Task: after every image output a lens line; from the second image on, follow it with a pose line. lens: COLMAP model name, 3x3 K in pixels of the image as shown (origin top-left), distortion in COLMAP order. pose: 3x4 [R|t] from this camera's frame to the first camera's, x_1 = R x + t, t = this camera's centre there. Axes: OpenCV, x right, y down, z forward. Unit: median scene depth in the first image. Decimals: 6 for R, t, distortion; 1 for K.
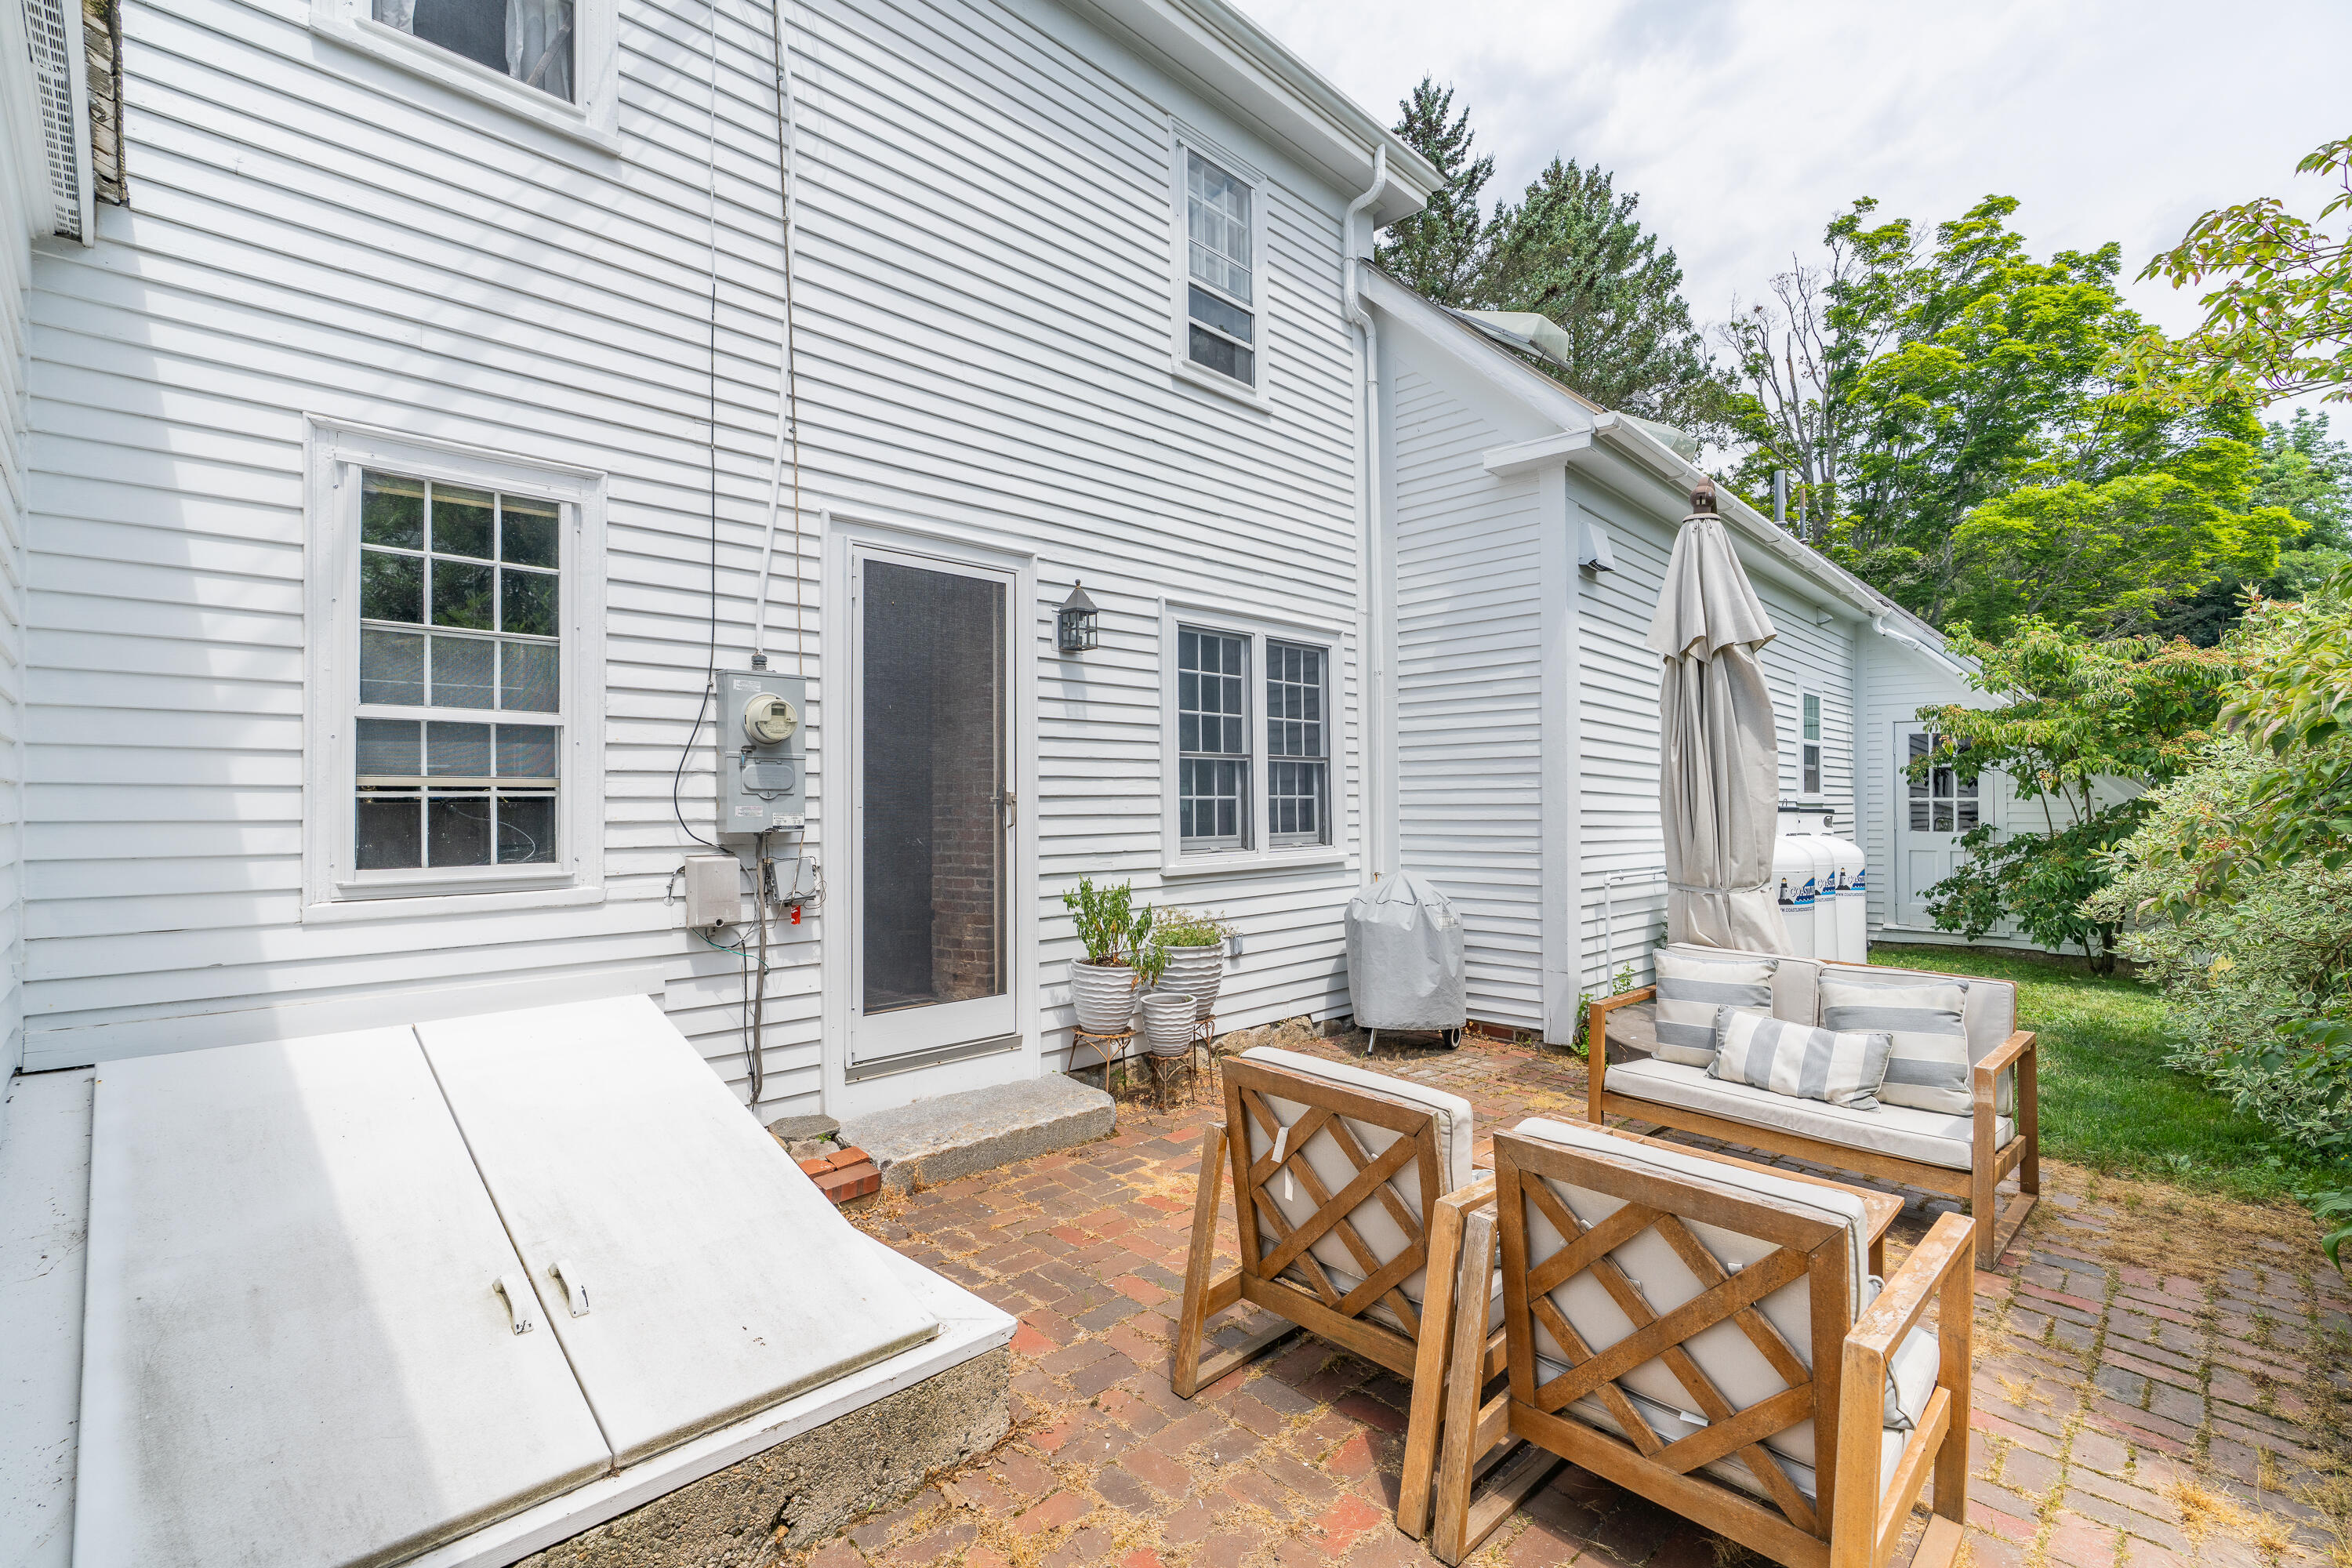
lens RADIAL K [[1054.1, 0, 1175.1], [0, 1054.1, 776.0], [0, 0, 1]] dist [-0.001410, 0.000302]
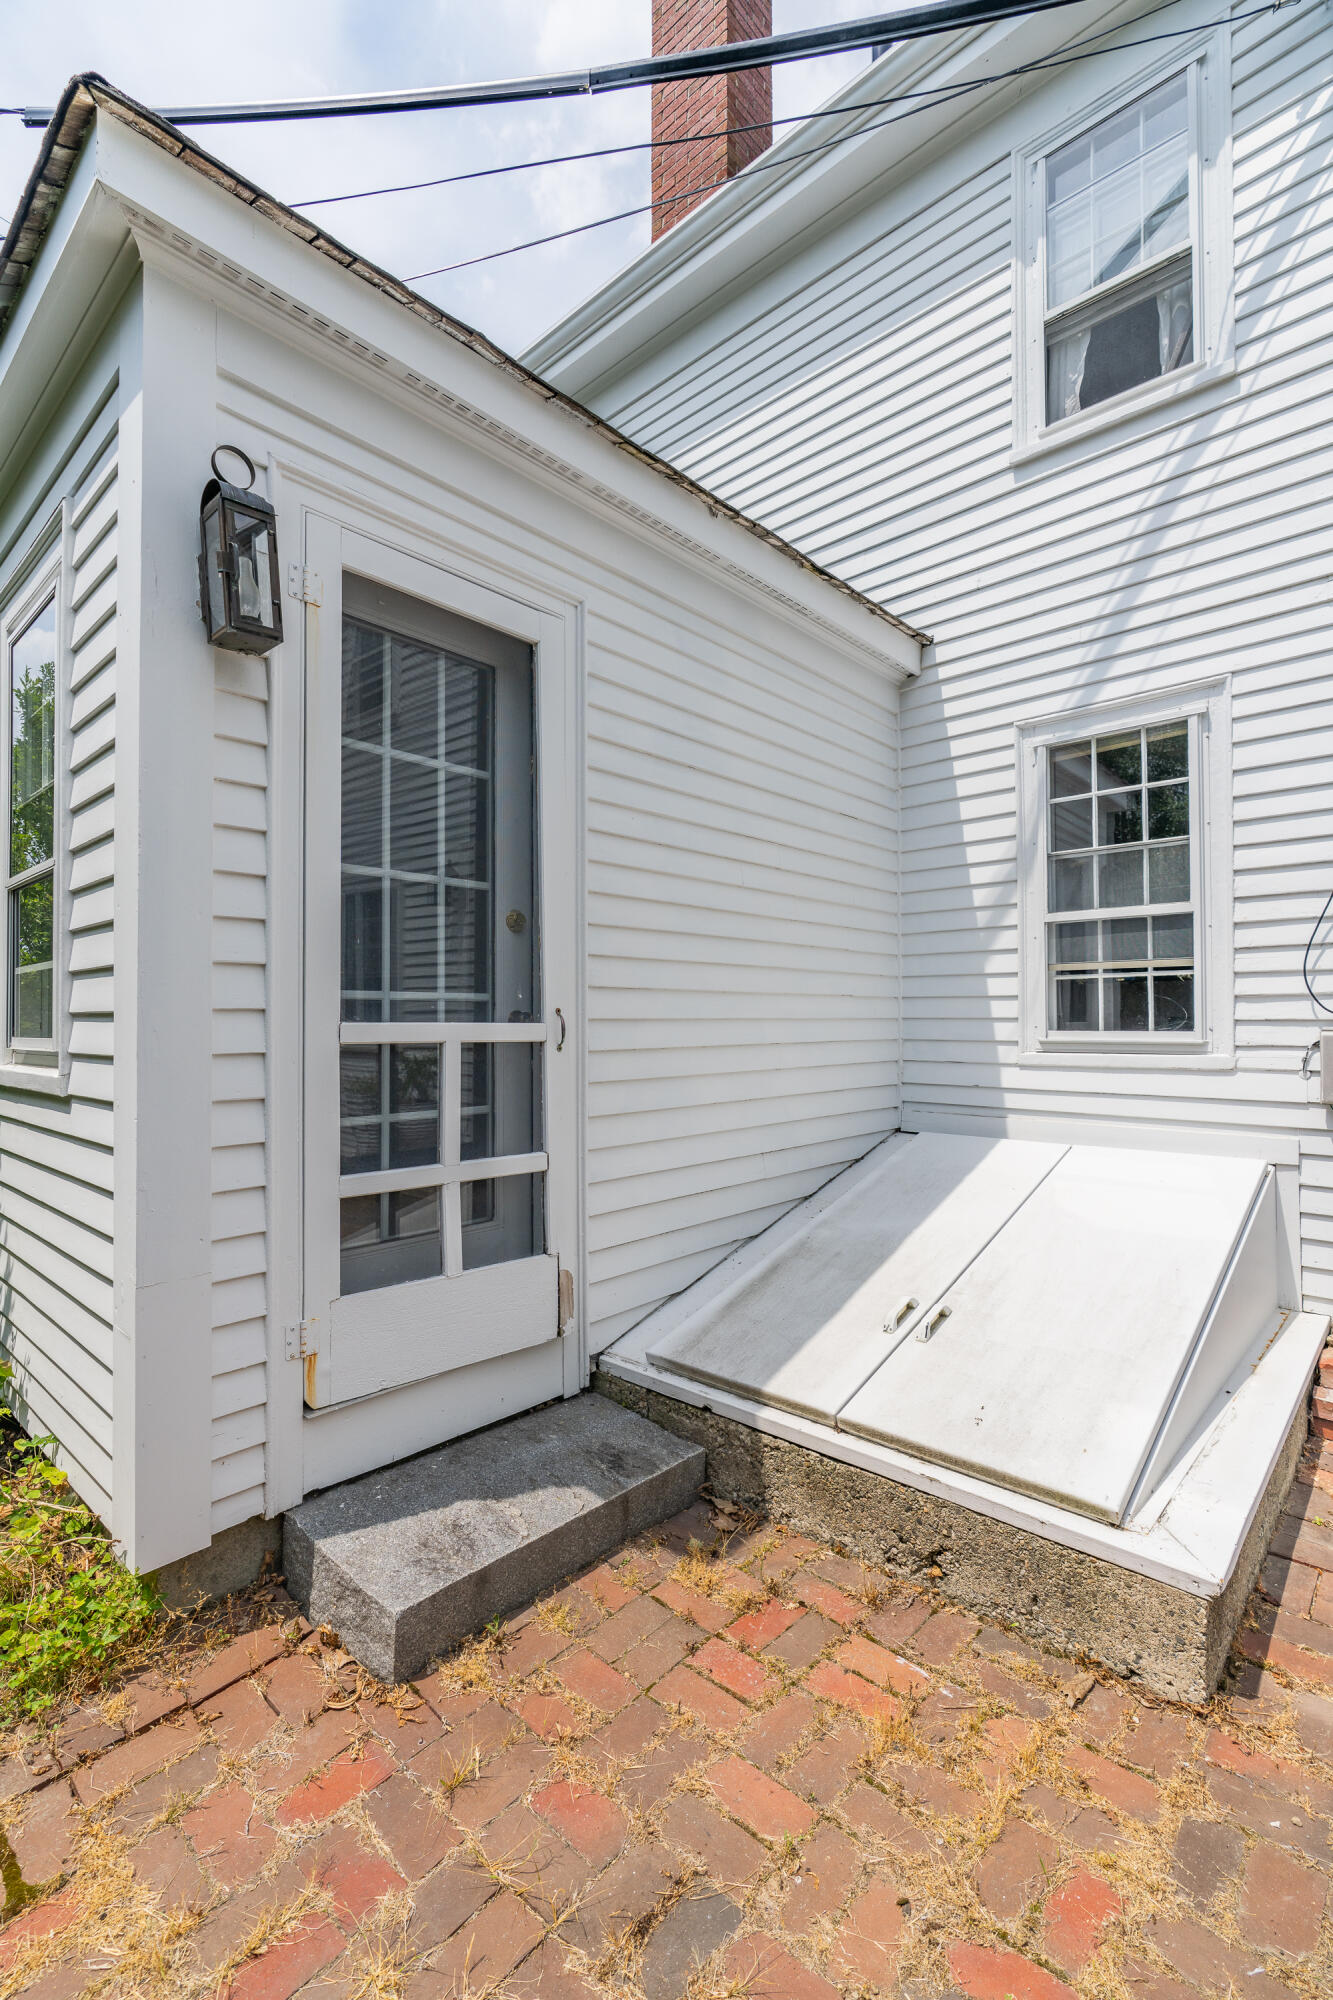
lens RADIAL K [[896.3, 0, 666.5], [0, 896.3, 1000.0], [0, 0, 1]] dist [-0.001410, 0.000302]
pose [[0.044069, -0.017932, -0.998868, 0.377903], [0.029110, 0.999437, -0.016658, 0.049450], [0.998604, -0.028343, 0.044566, 0.400550]]
